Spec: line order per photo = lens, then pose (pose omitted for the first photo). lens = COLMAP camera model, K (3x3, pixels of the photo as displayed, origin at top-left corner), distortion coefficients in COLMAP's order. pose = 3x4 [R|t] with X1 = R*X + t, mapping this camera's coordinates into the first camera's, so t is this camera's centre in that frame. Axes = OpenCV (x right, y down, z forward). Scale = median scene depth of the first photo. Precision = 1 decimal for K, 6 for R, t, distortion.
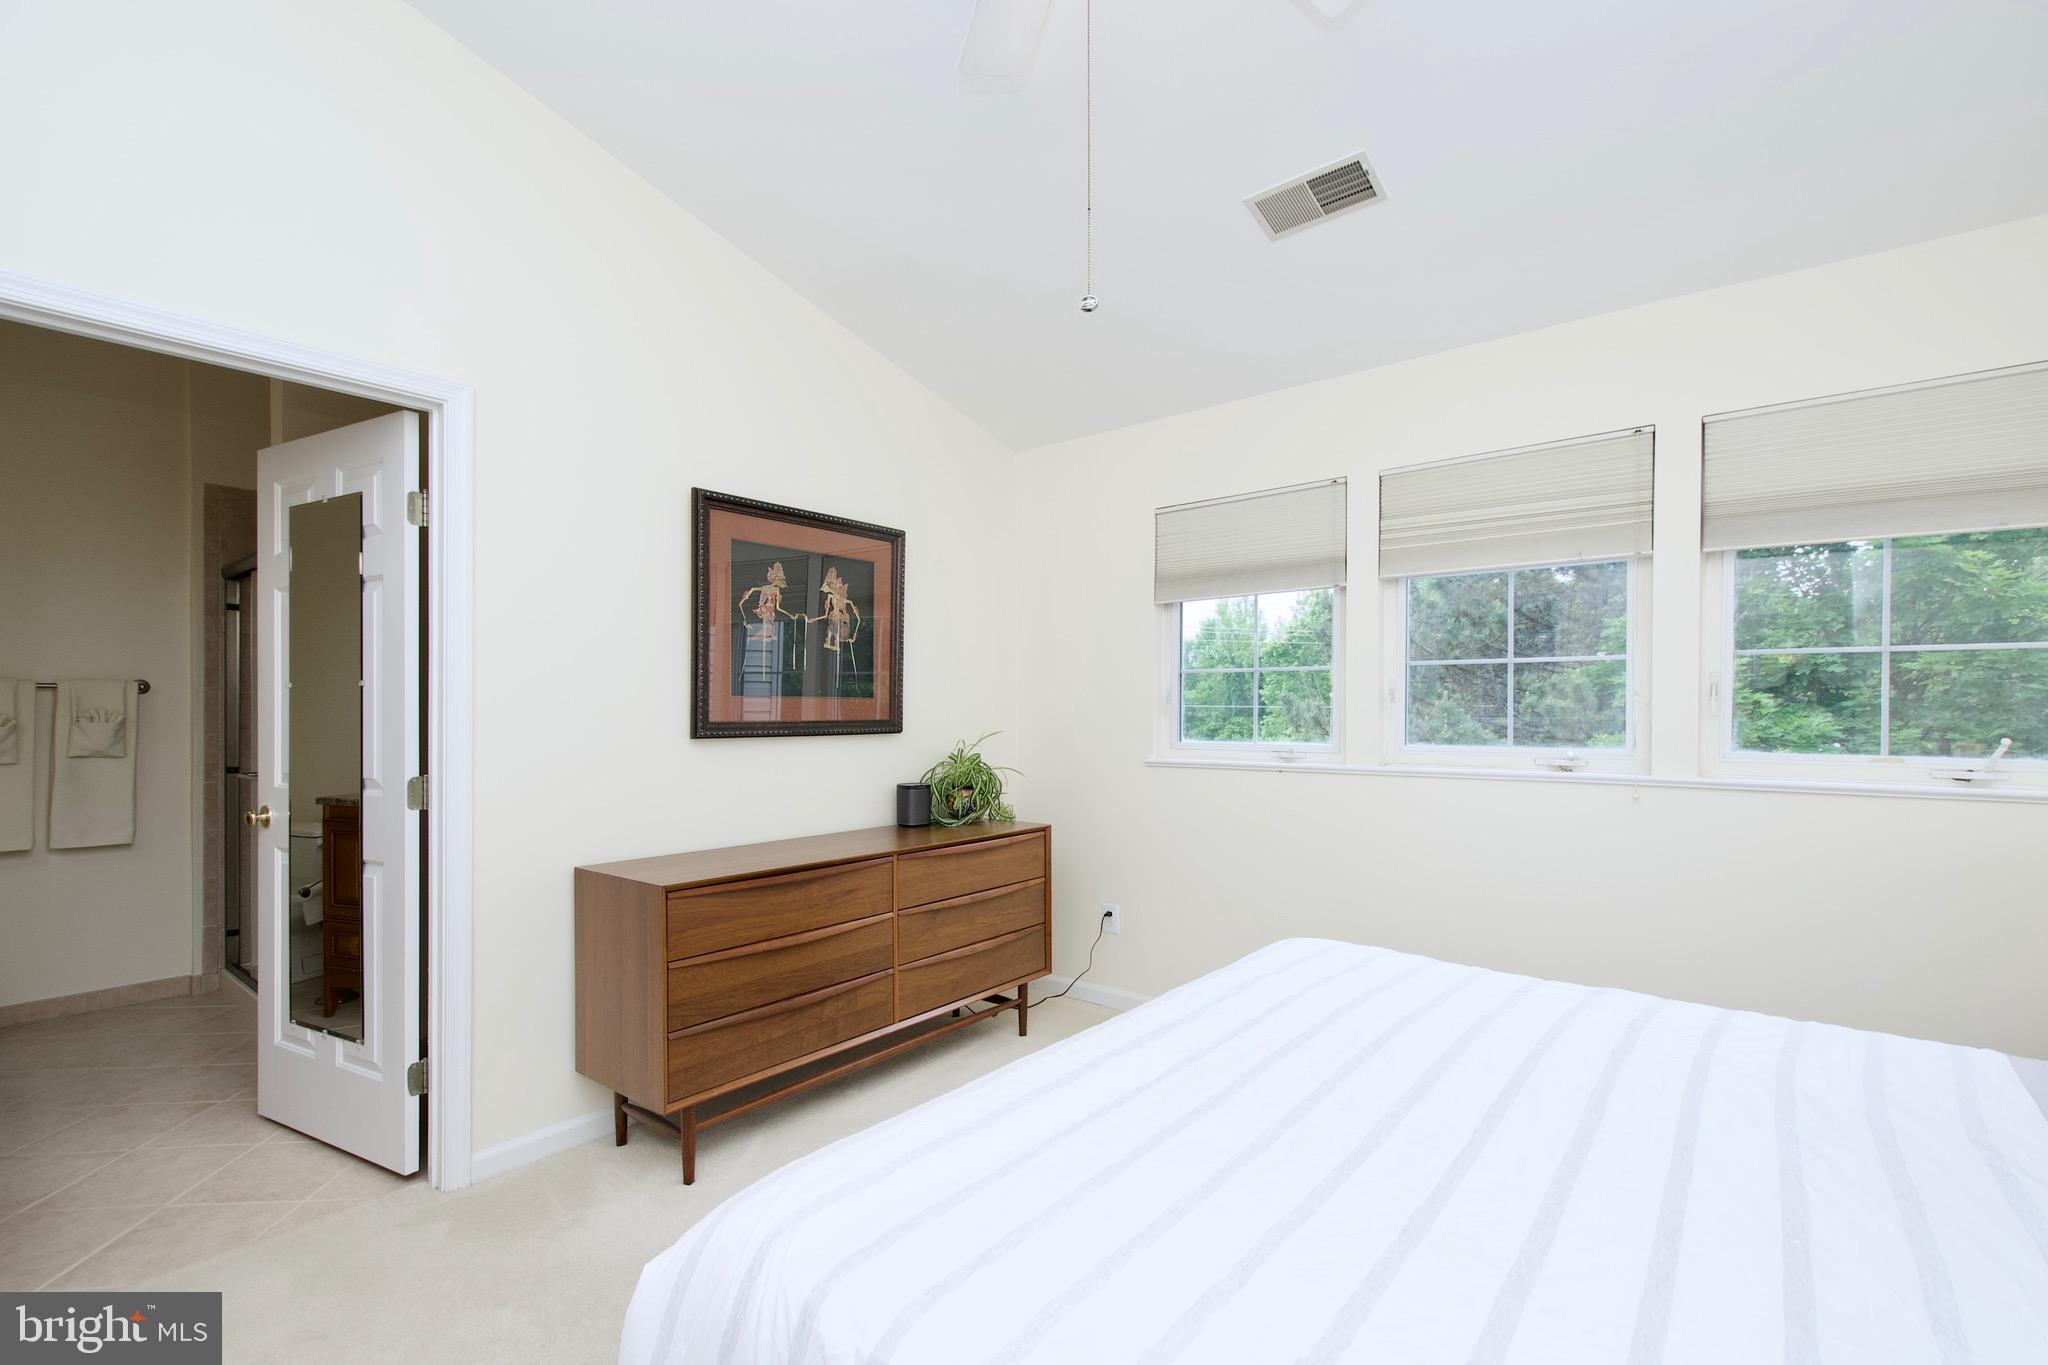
lens RADIAL K [[914.1, 0, 1028.1], [0, 914.1, 715.2], [0, 0, 1]] dist [0.012762, -0.006096]
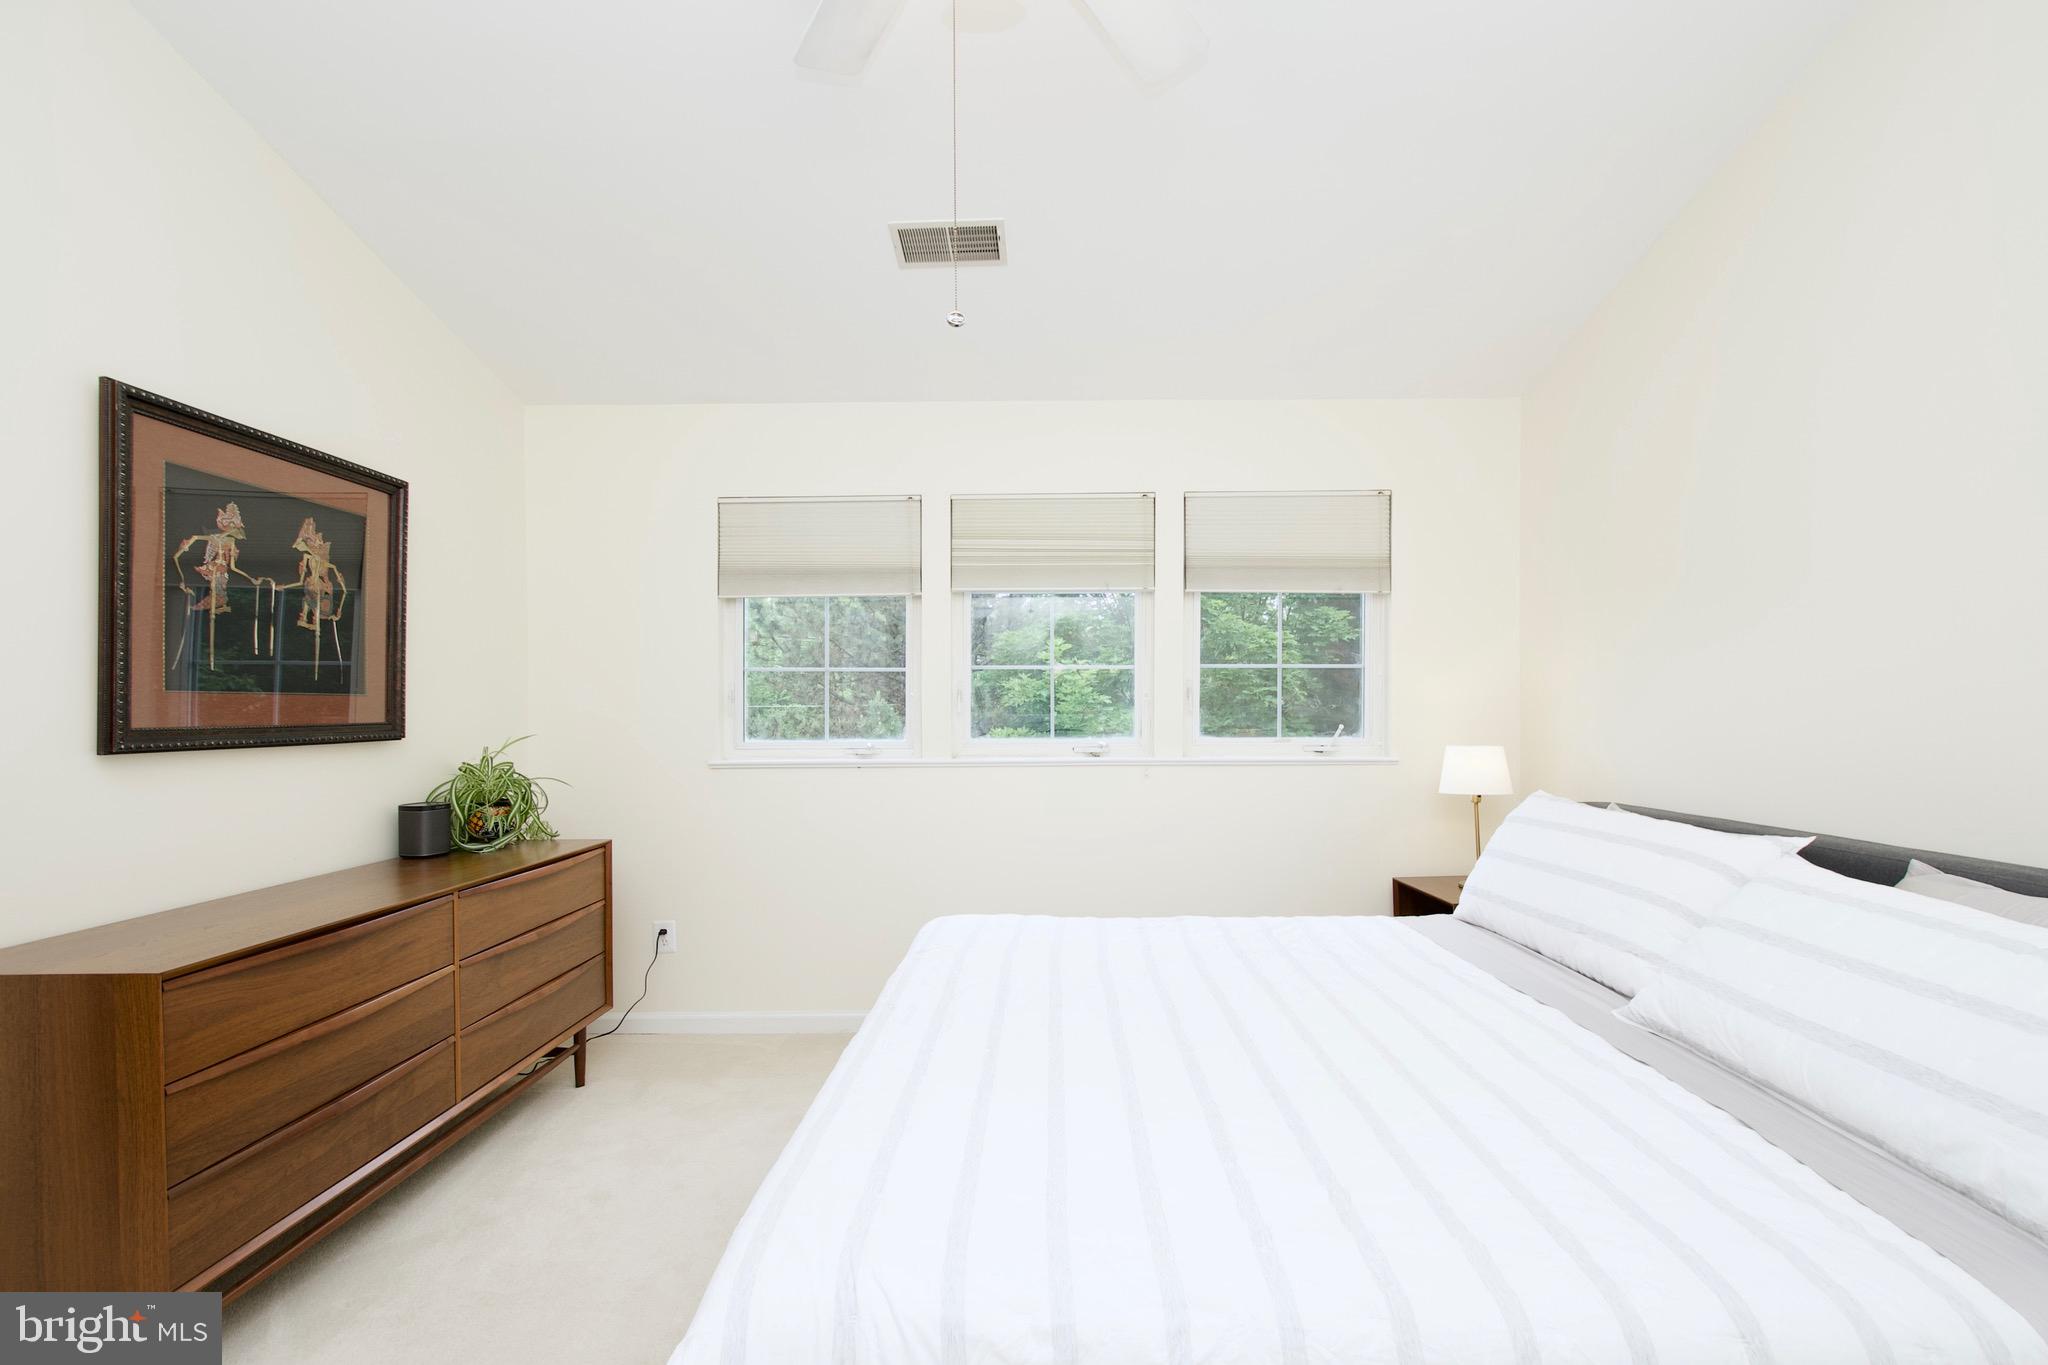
lens RADIAL K [[914.1, 0, 1051.2], [0, 914.1, 710.8], [0, 0, 1]] dist [0.012762, -0.006096]
pose [[0.786877, -0.004935, 0.617090, -0.223541], [0.007696, 0.999969, -0.001817, 0.000497], [-0.617062, 0.006179, 0.786891, 0.048948]]
